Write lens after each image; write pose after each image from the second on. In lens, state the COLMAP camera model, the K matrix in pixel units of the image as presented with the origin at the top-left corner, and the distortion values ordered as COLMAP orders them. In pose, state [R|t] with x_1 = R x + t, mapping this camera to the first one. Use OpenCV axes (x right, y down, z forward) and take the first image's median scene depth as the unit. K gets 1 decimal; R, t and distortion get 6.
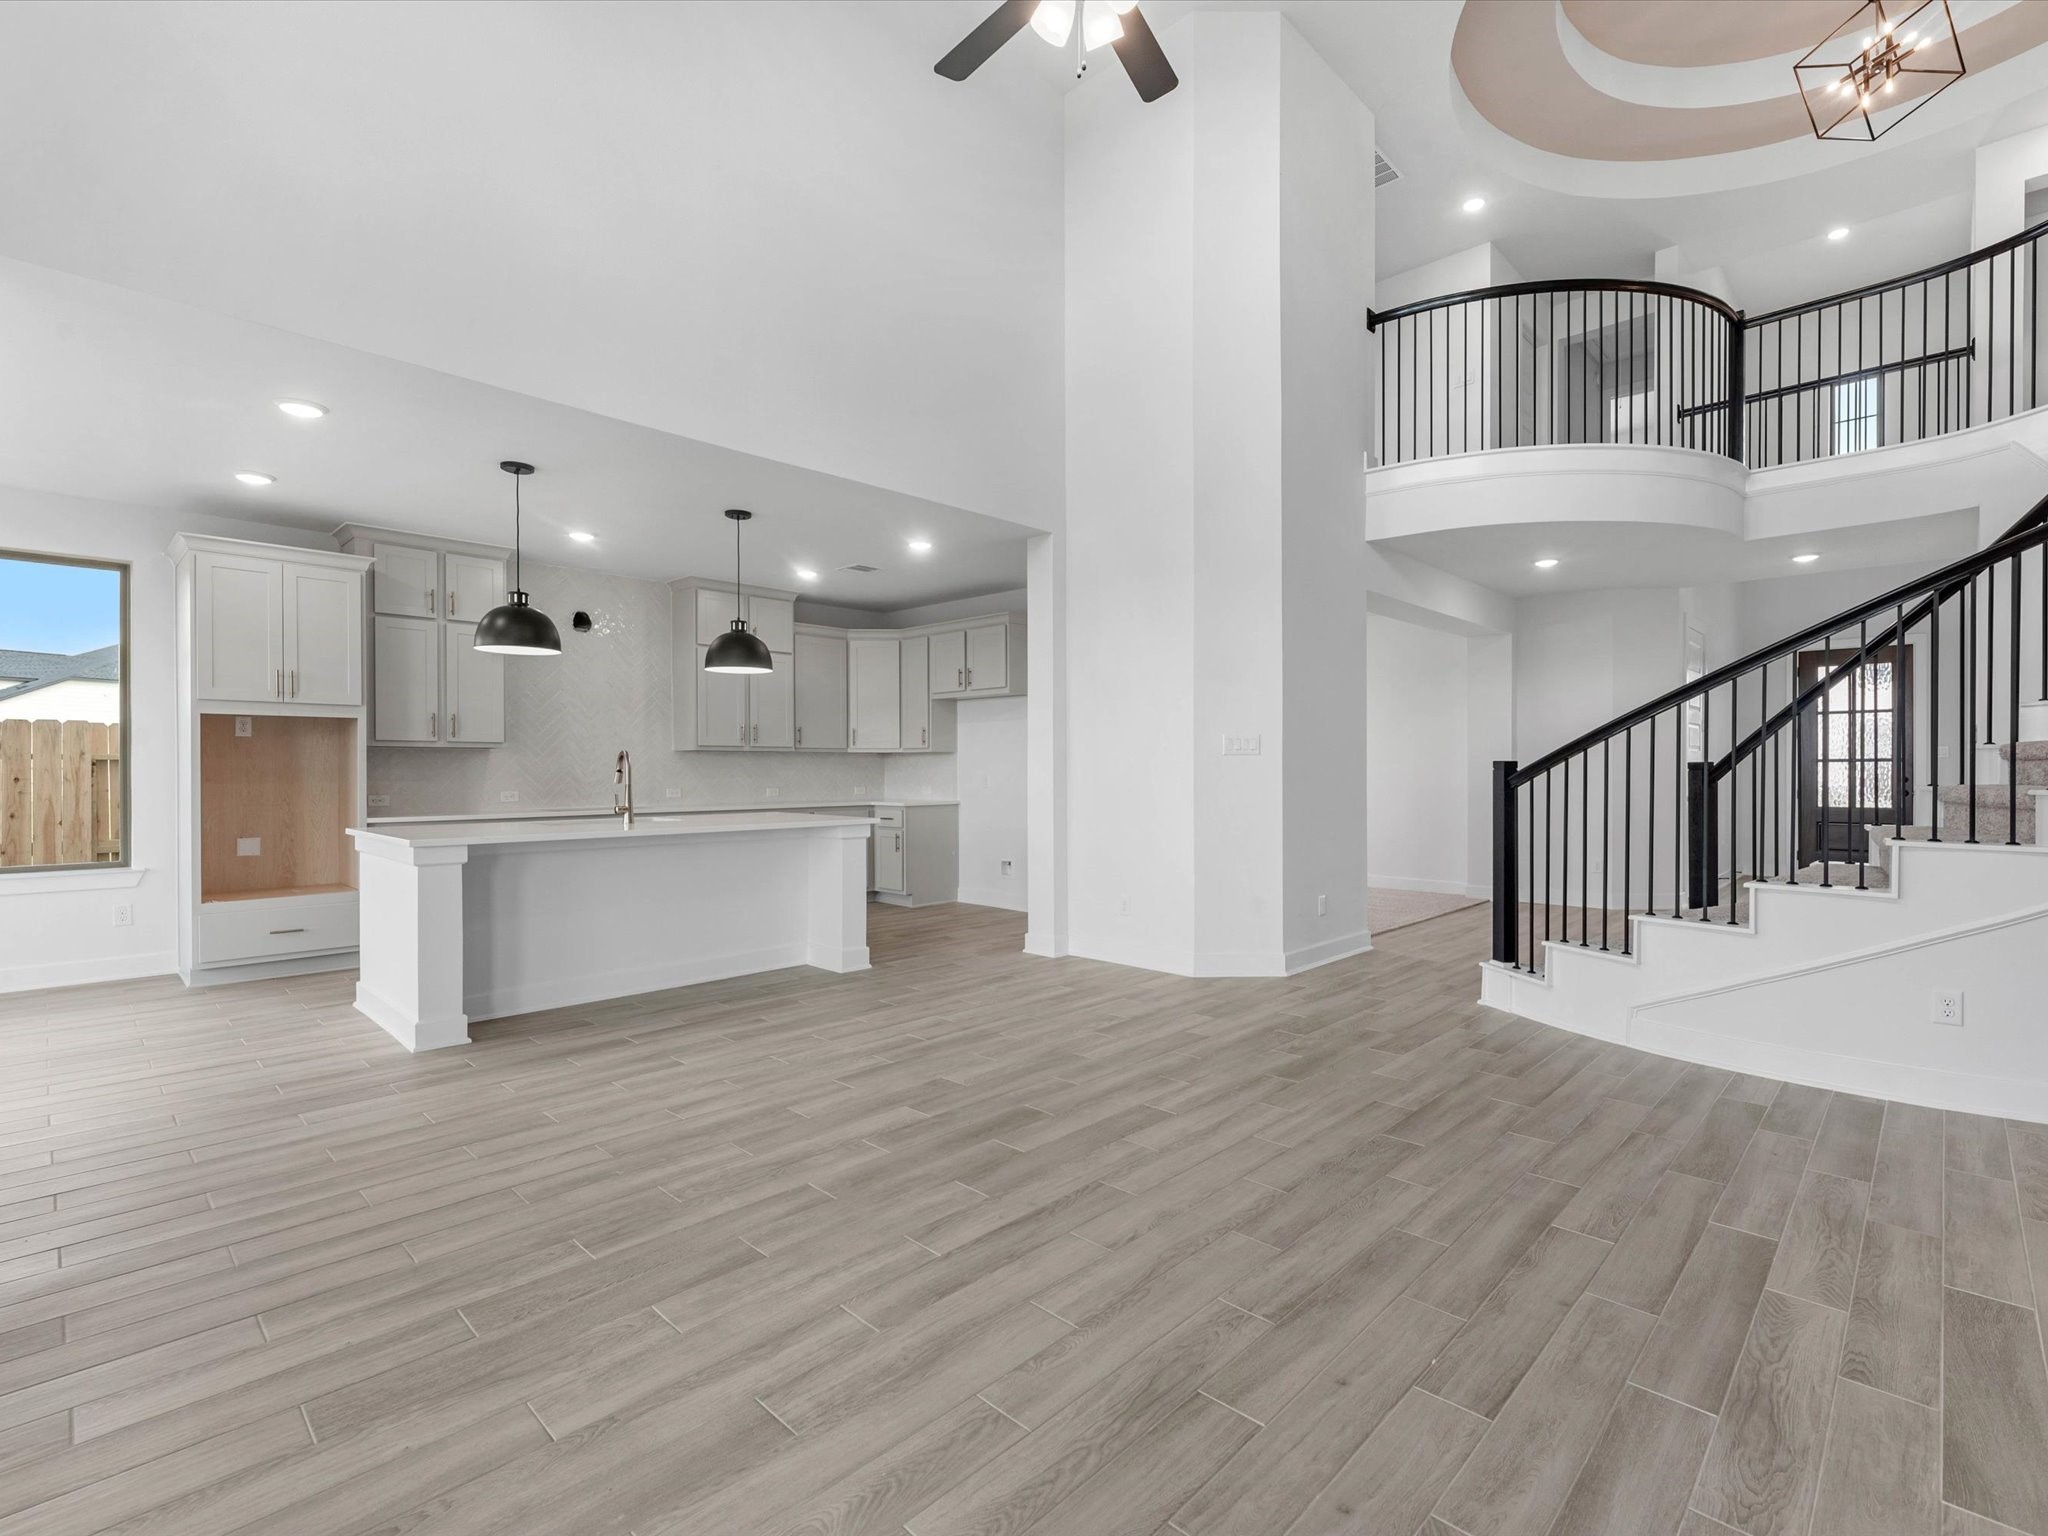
lens RADIAL K [[955.7, 0, 1052.2], [0, 955.7, 758.0], [0, 0, 1]] dist [0.000010, -0.000127]
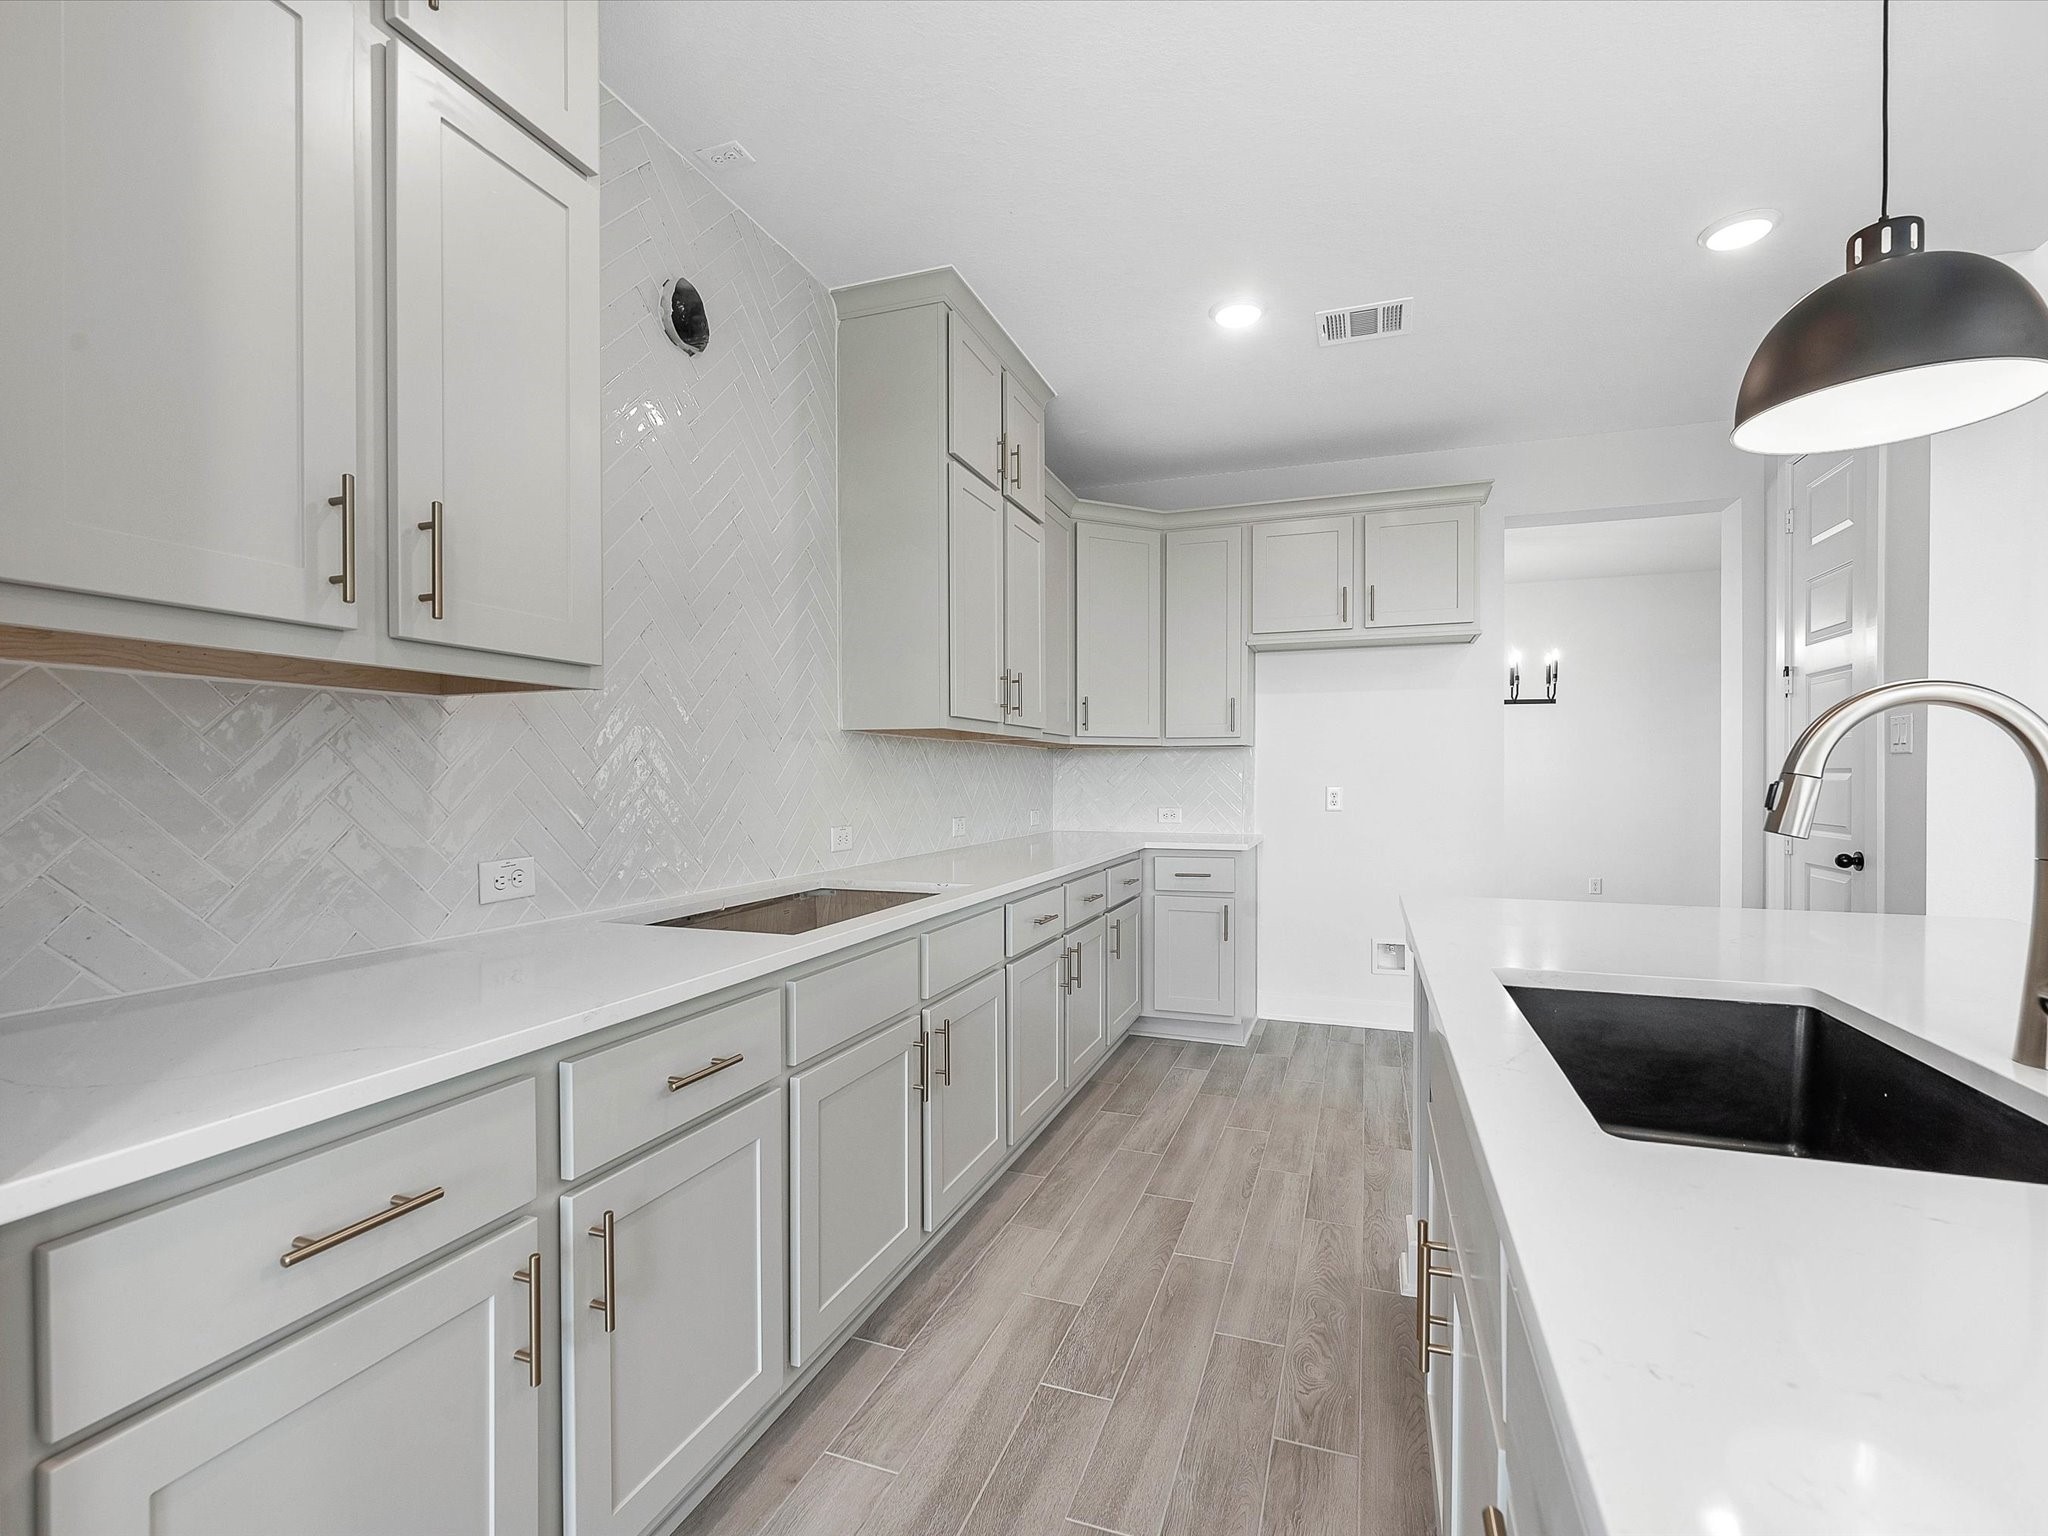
lens RADIAL K [[929.3, 0, 1024.0], [0, 929.3, 768.0], [0, 0, 1]] dist [-0.001222, 0.000331]
pose [[0.919415, 0.005310, 0.393253, -0.918510], [-0.006887, 0.999973, 0.002599, 0.012272], [-0.393228, -0.005098, 0.919427, 1.206195]]
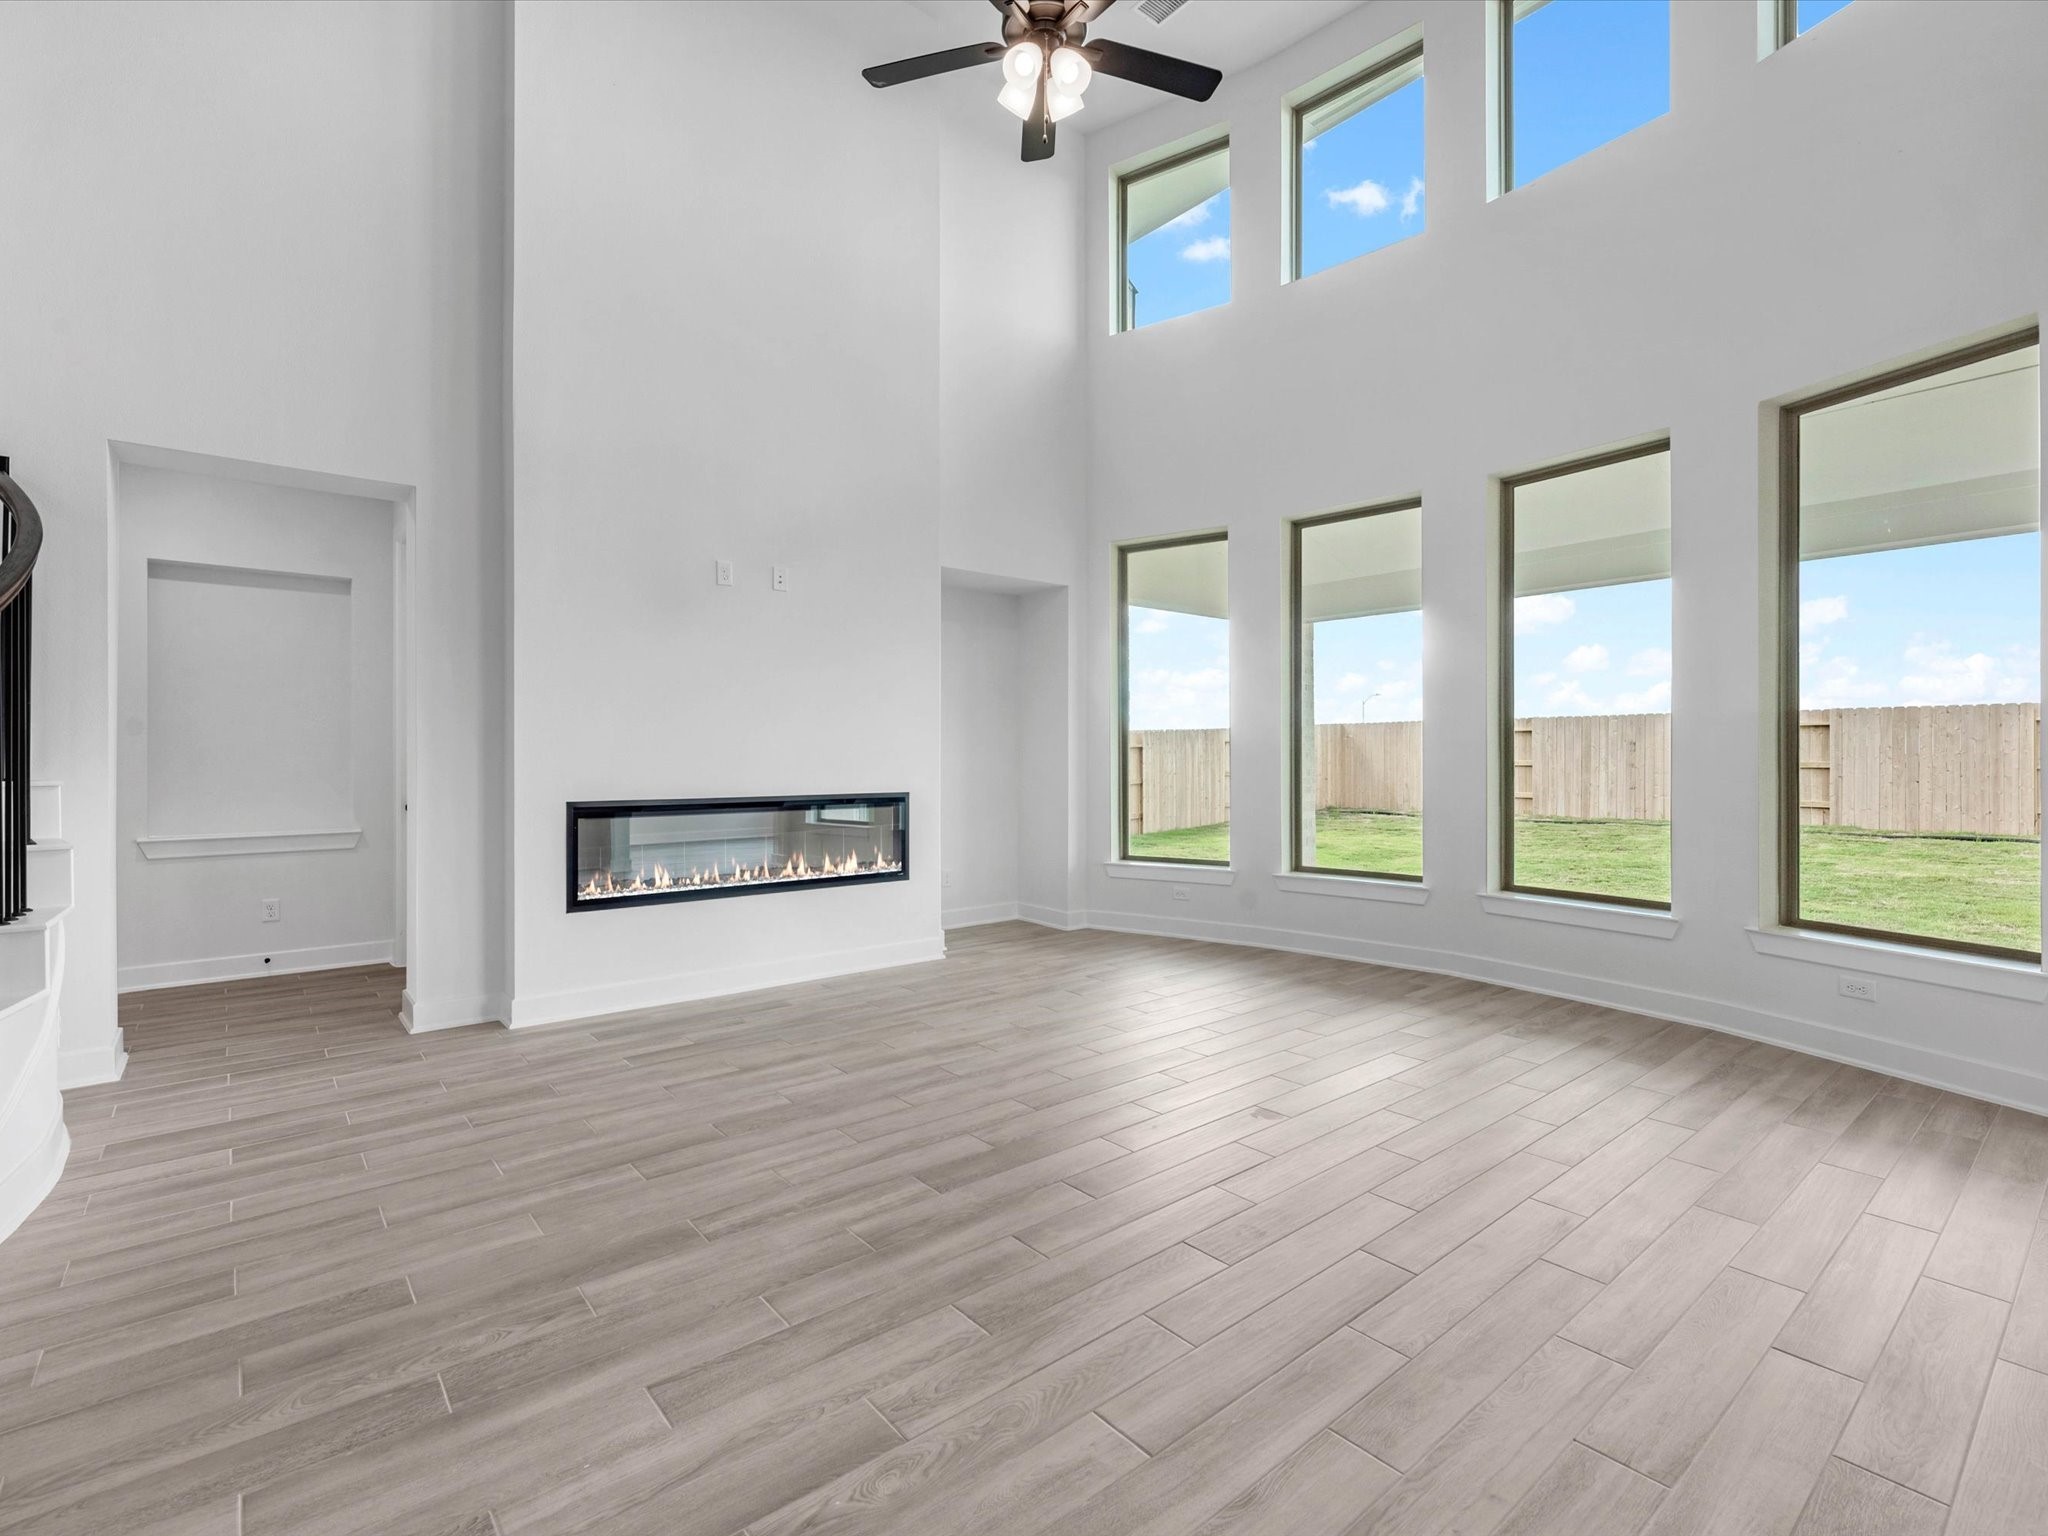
lens RADIAL K [[942.9, 0, 1024.0], [0, 942.9, 768.0], [0, 0, 1]] dist [-0.001889, 0.000007]
pose [[-0.991484, -0.000357, 0.130224, -0.059354], [-0.000416, 1.000000, -0.000430, 0.017829], [-0.130224, -0.000481, -0.991484, 1.492745]]
